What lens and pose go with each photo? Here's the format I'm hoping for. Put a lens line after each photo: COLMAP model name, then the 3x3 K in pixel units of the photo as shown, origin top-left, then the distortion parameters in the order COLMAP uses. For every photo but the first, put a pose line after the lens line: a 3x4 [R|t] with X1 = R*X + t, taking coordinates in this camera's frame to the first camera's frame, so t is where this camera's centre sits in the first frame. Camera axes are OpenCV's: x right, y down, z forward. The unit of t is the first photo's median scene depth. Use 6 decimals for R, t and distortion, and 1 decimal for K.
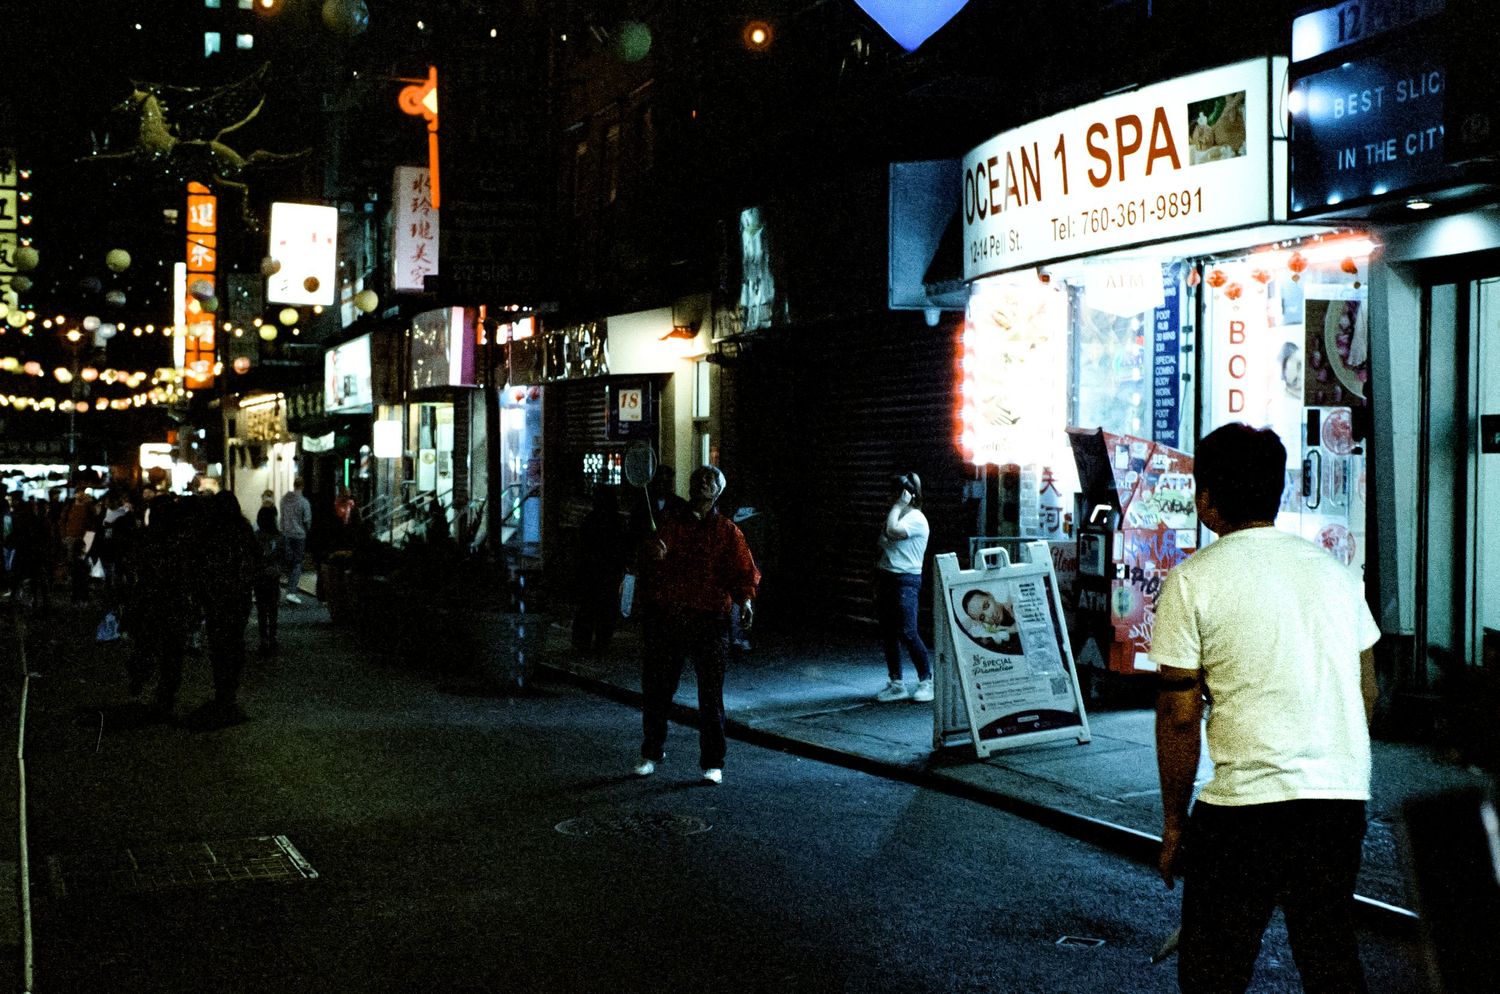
lens RADIAL K [[2235.9, 0, 750.0], [0, 2235.9, 497.0], [0, 0, 1]] dist [-0.064809, 0.706581]
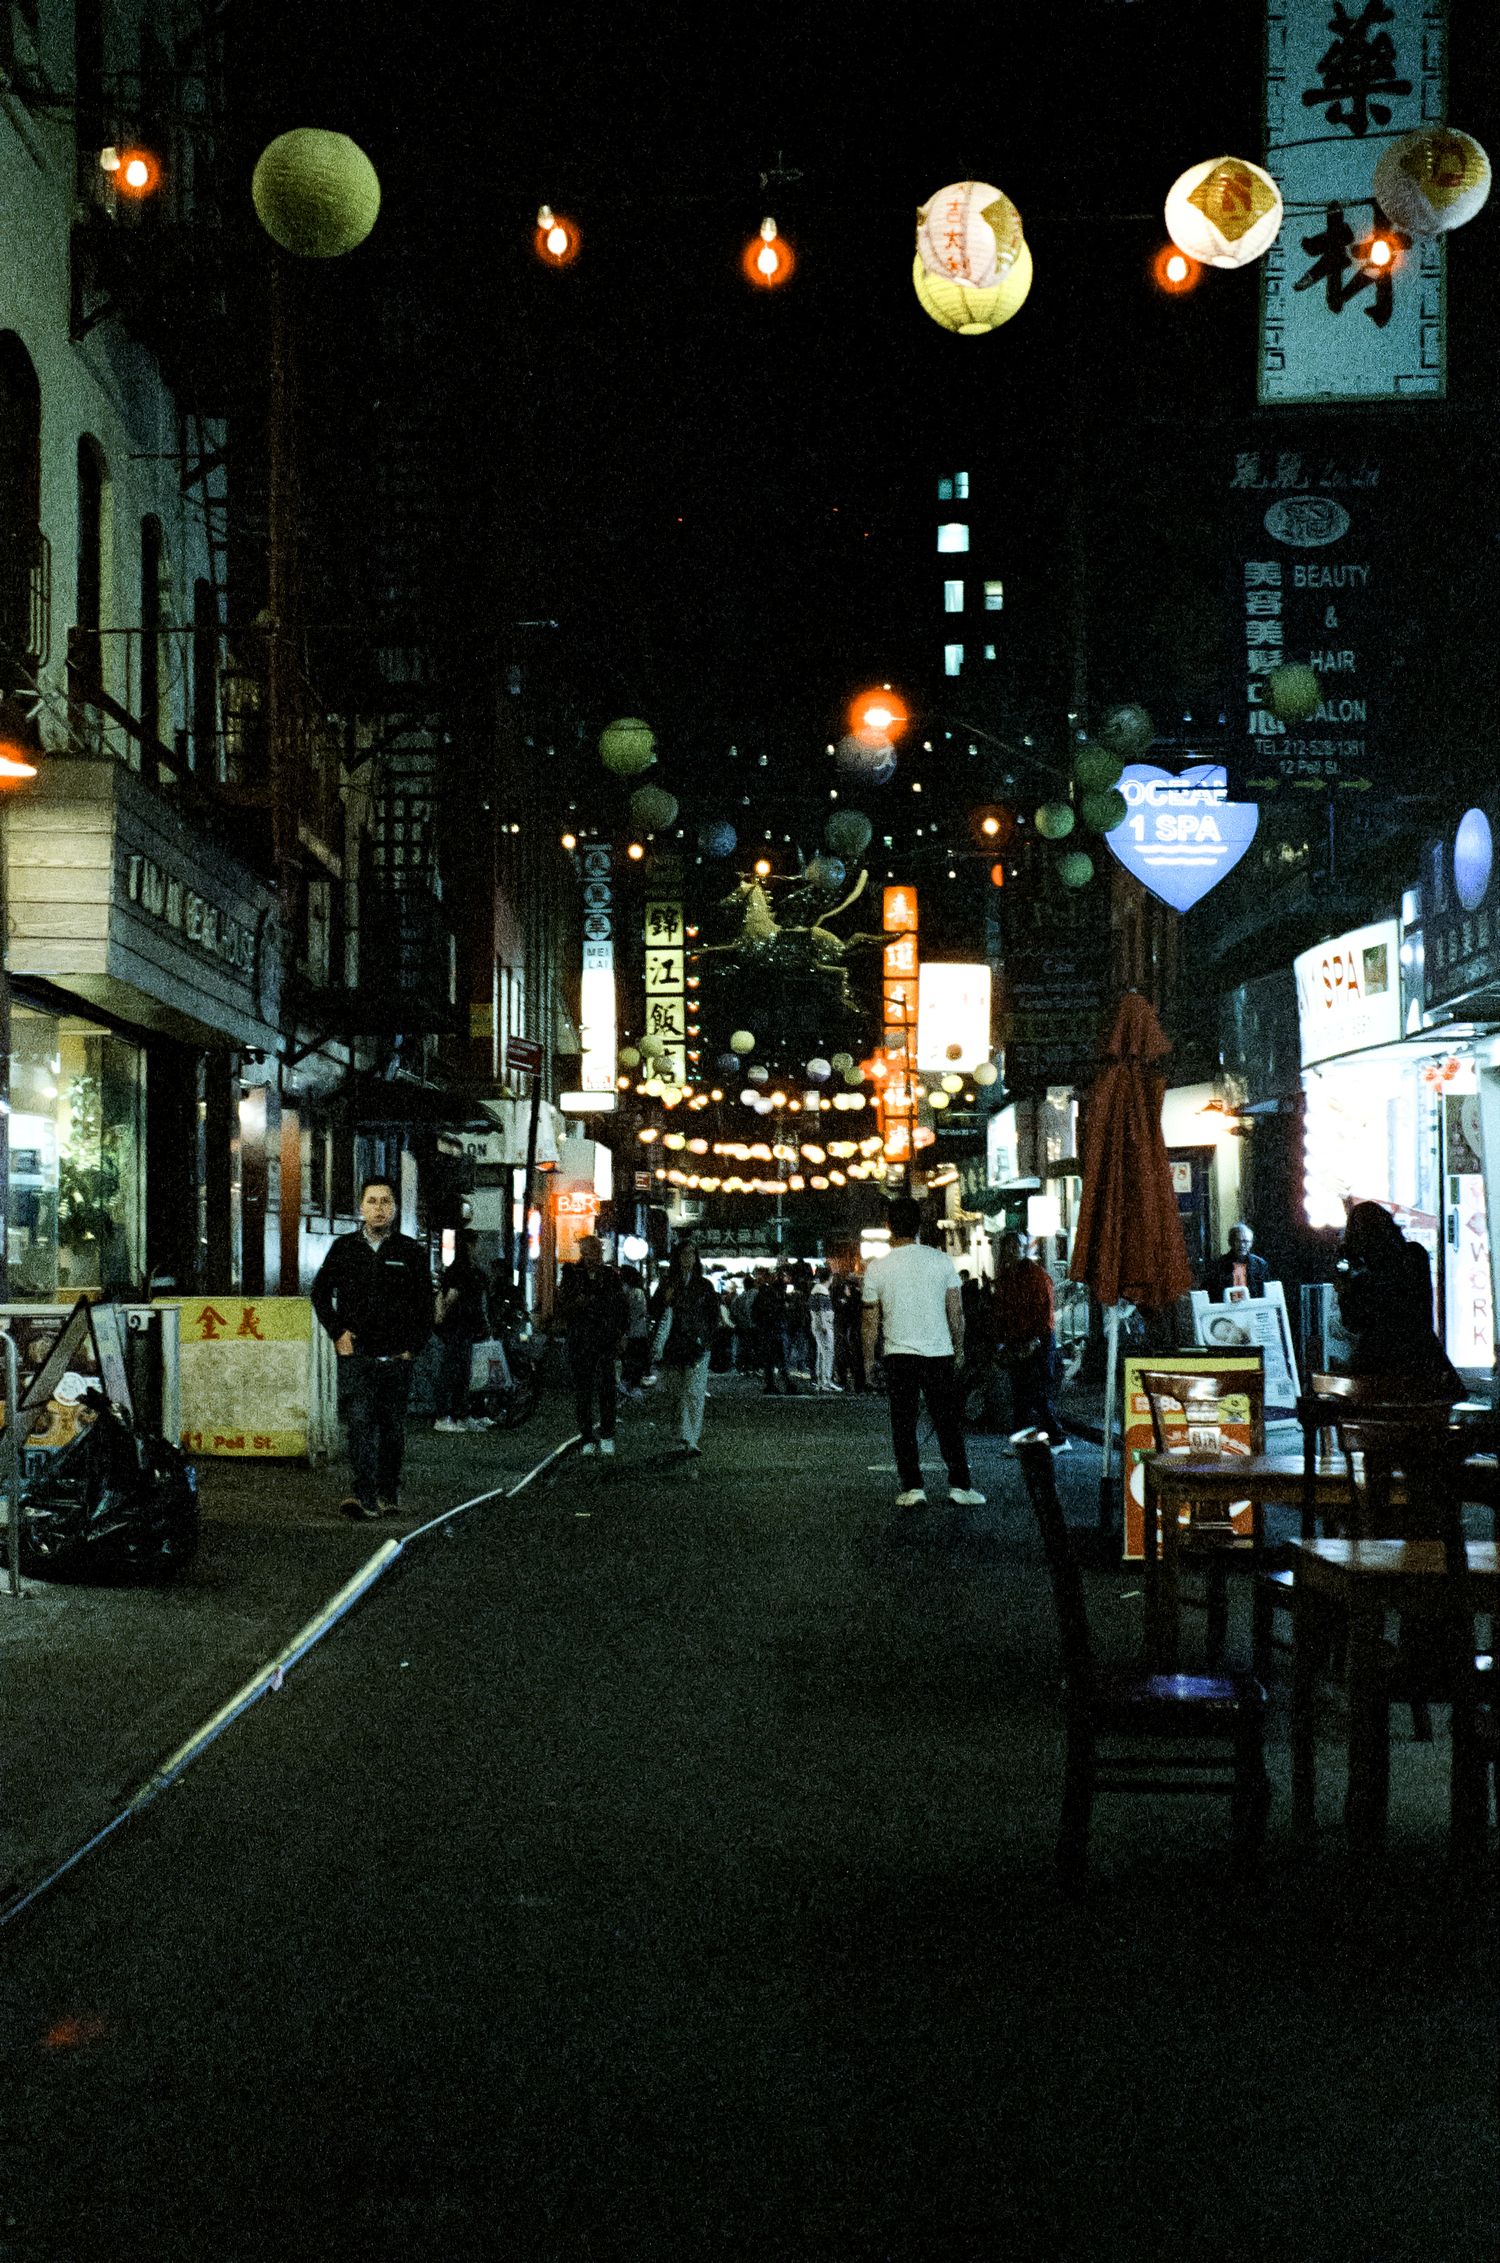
lens RADIAL K [[3544.2, 0, 750.0], [0, 3544.2, 1131.5], [0, 0, 1]] dist [-0.000029, -0.004504]
pose [[0.944979, -0.030765, -0.325680, 0.202525], [0.014347, 0.998508, -0.052695, 0.014572], [0.326815, 0.045123, 0.944010, -0.420251]]
